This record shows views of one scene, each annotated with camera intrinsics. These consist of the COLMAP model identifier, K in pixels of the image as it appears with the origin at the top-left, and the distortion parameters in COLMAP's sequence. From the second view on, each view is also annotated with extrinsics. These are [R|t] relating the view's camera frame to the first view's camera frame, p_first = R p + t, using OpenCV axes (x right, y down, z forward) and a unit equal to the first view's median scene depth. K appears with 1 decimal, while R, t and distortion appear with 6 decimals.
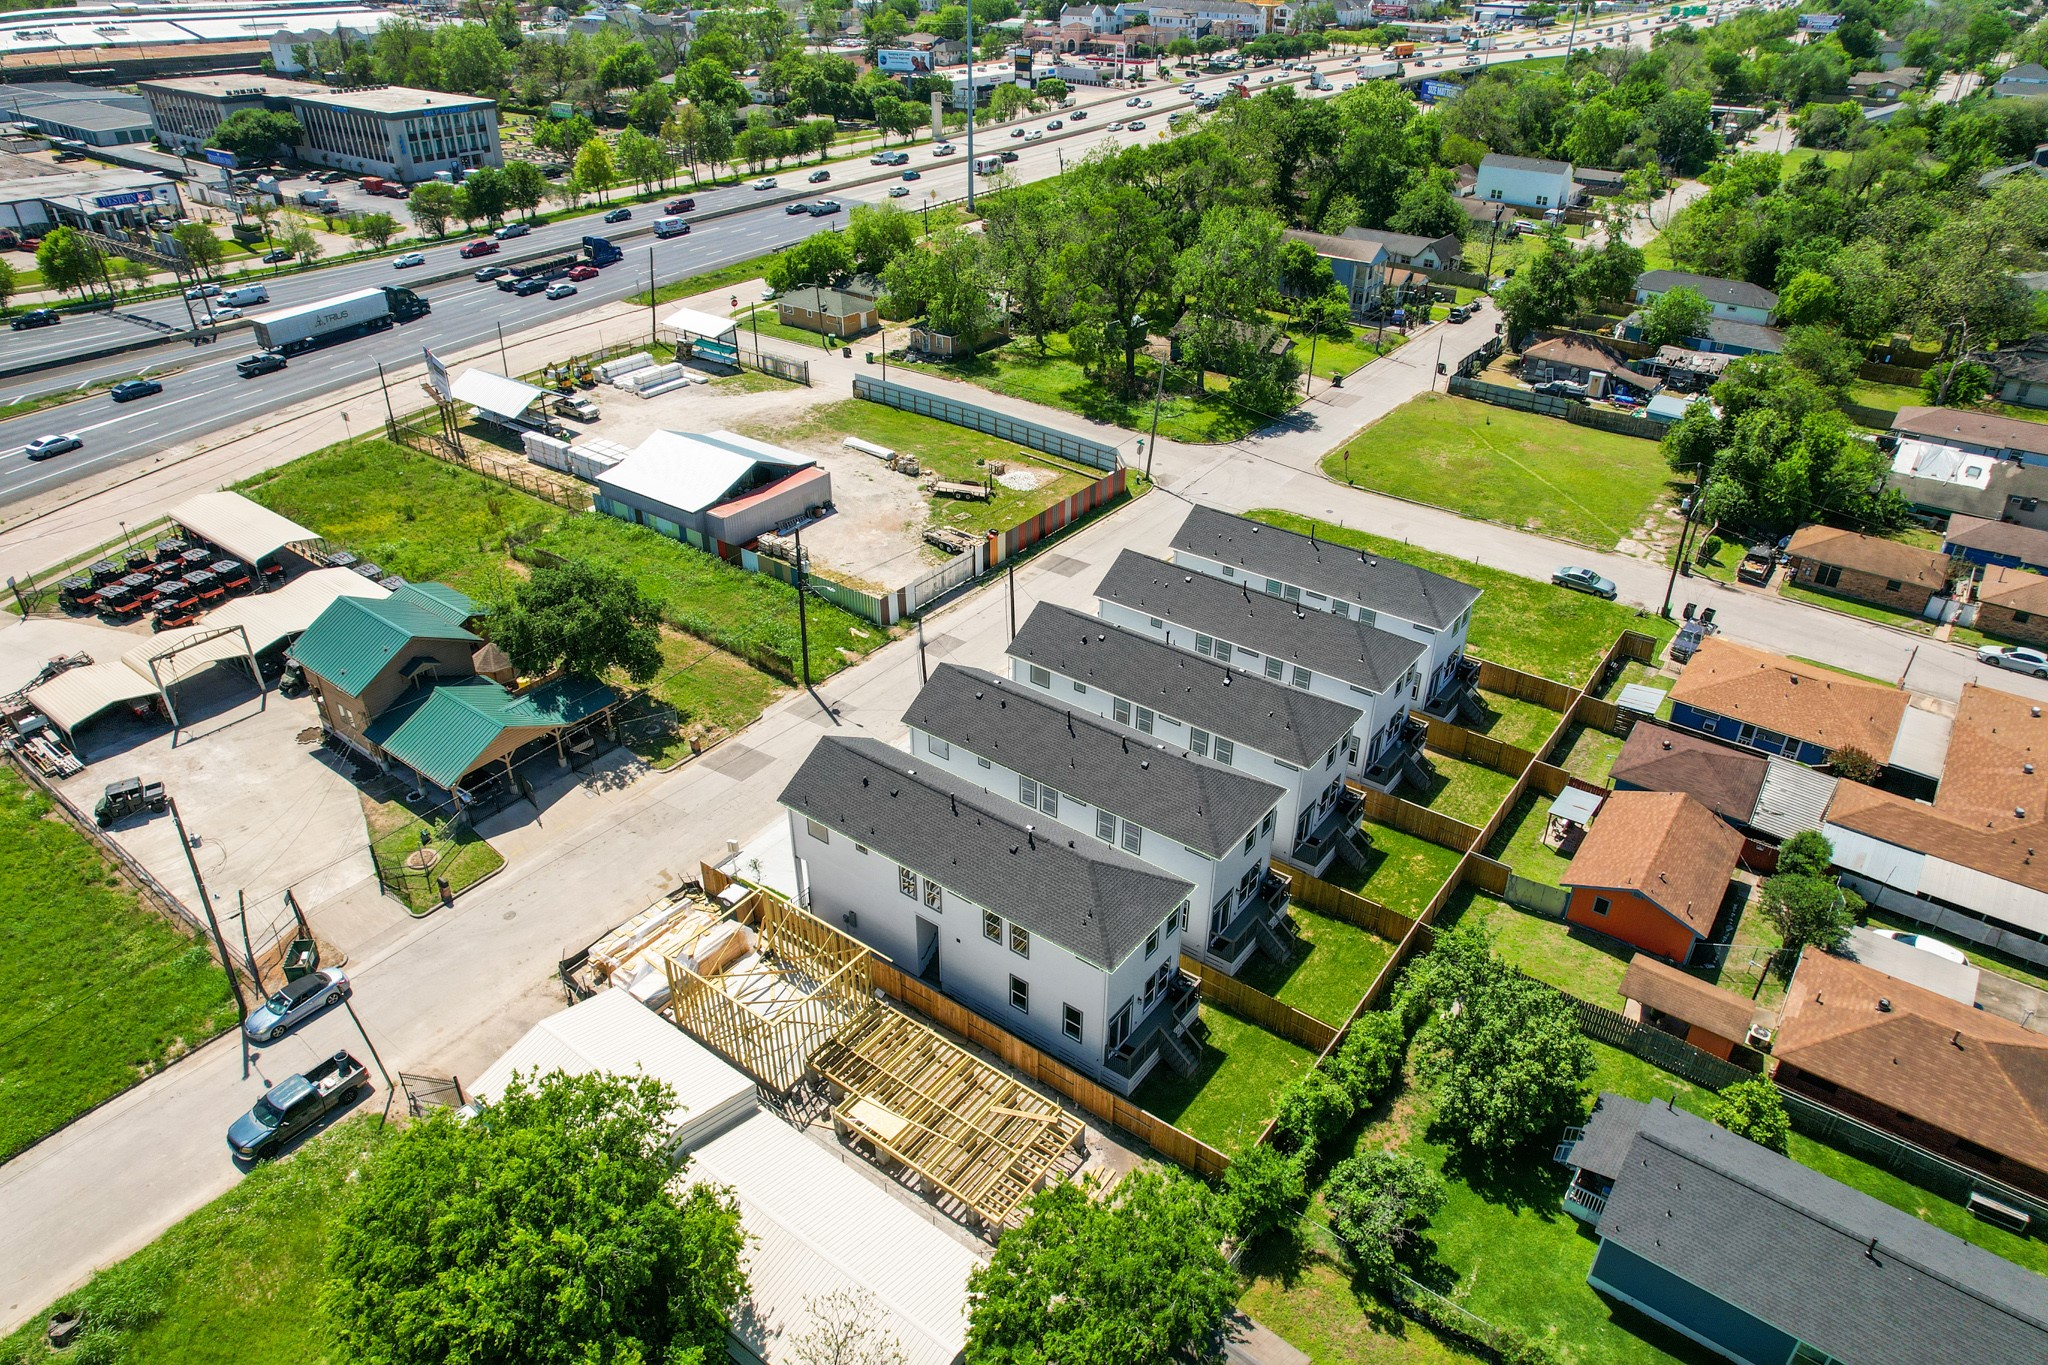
lens RADIAL K [[1306.3, 0, 1023.6], [0, 1306.3, 675.0], [0, 0, 1]] dist [-0.075680, 0.064618]
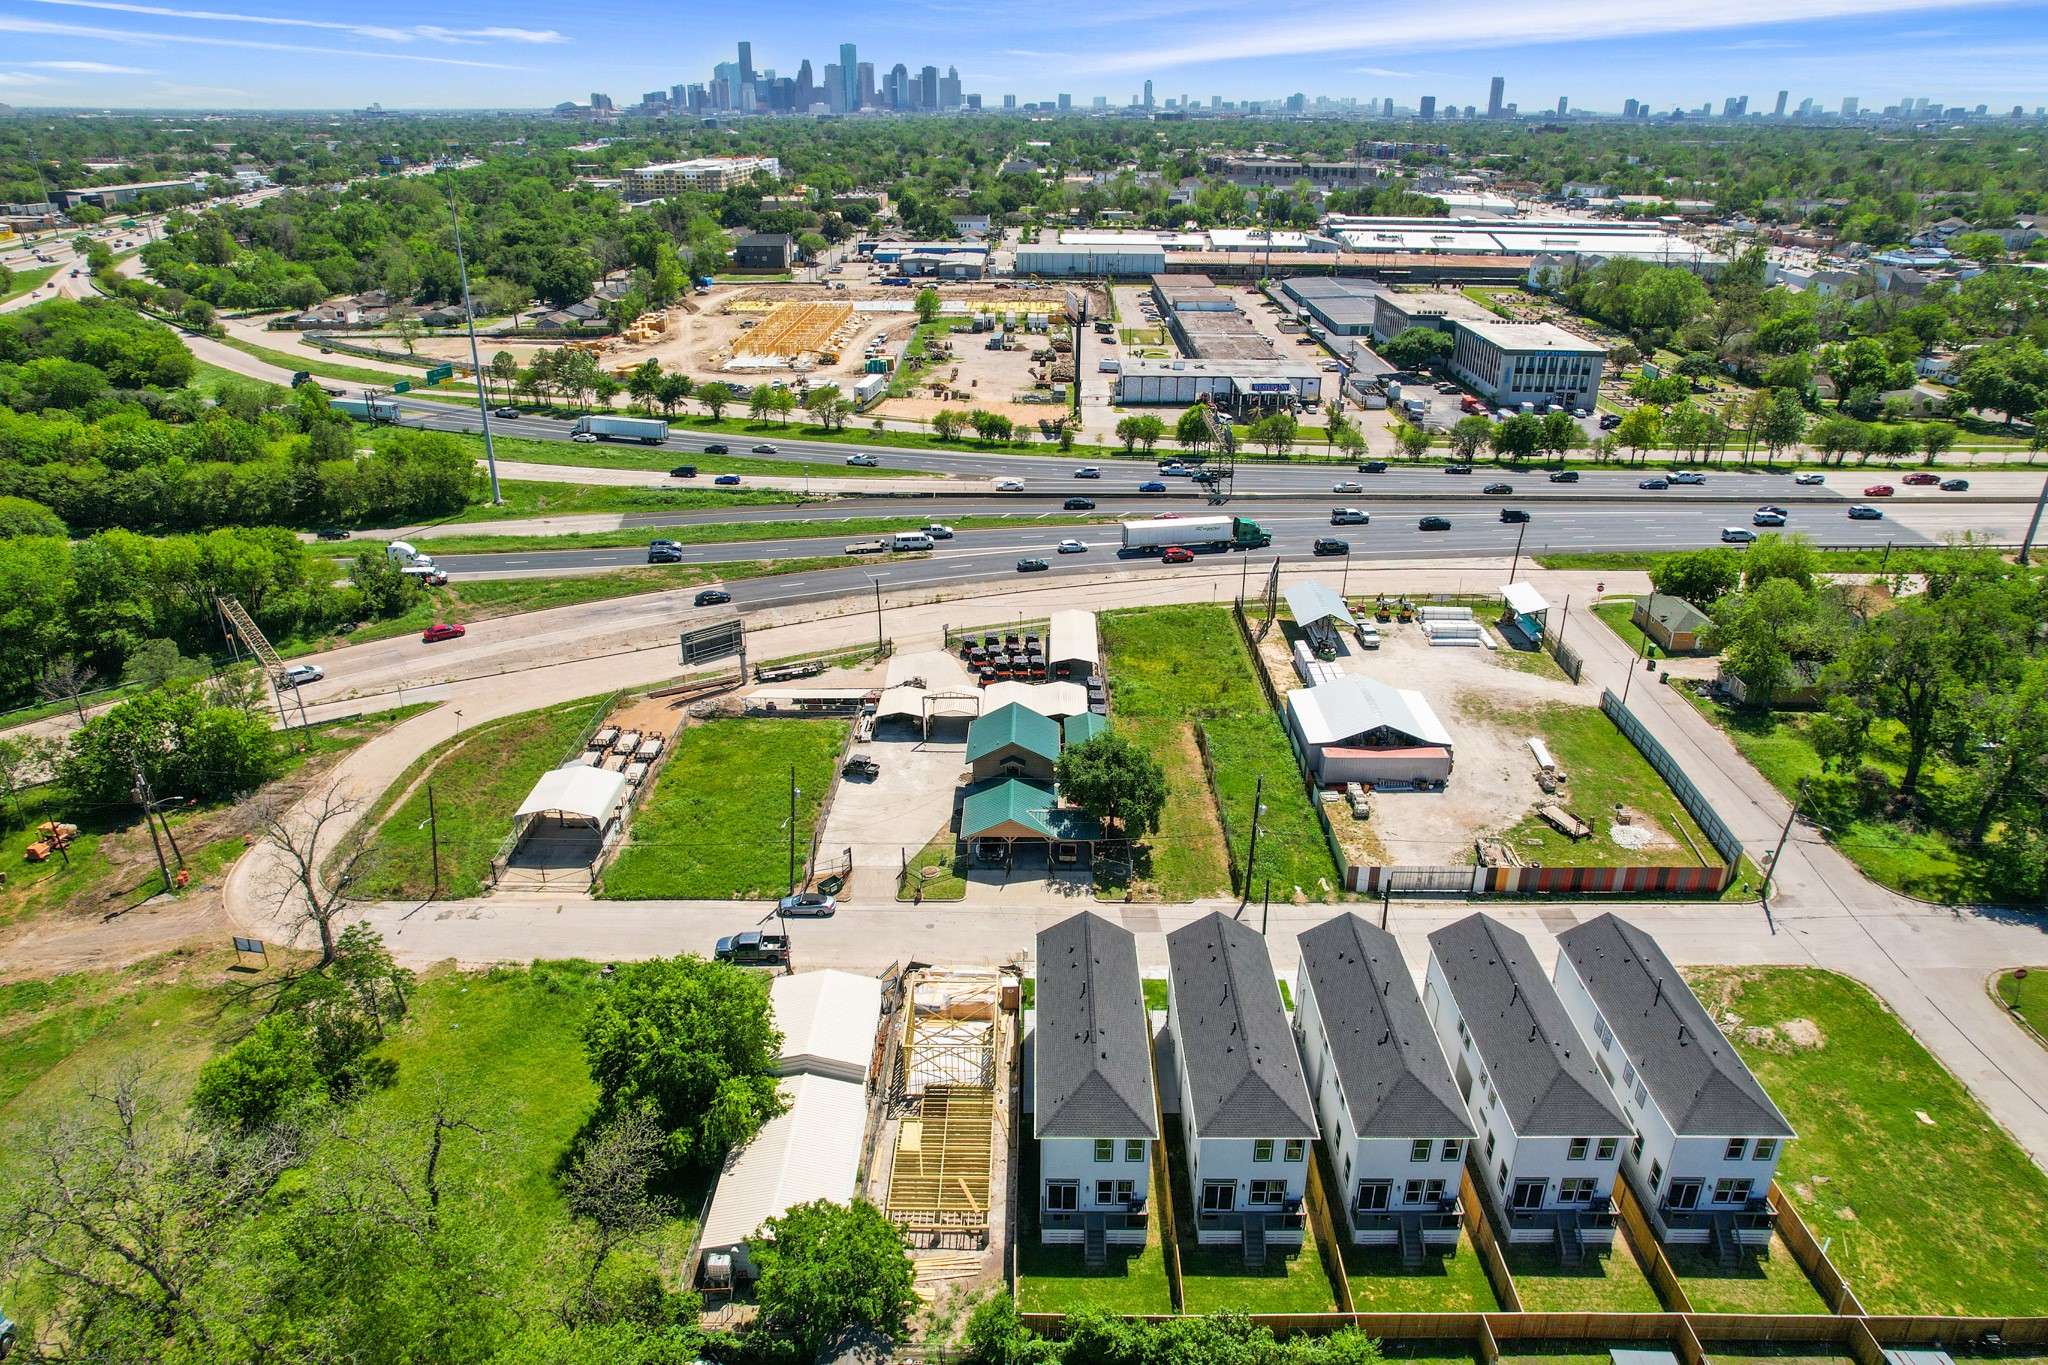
lens RADIAL K [[1306.3, 0, 1023.6], [0, 1306.3, 675.0], [0, 0, 1]] dist [-0.075680, 0.064618]
pose [[0.591367, 0.323199, -0.738801, 0.453148], [-0.412608, 0.908431, 0.067137, -0.149044], [0.692849, 0.265133, 0.670571, -0.025314]]
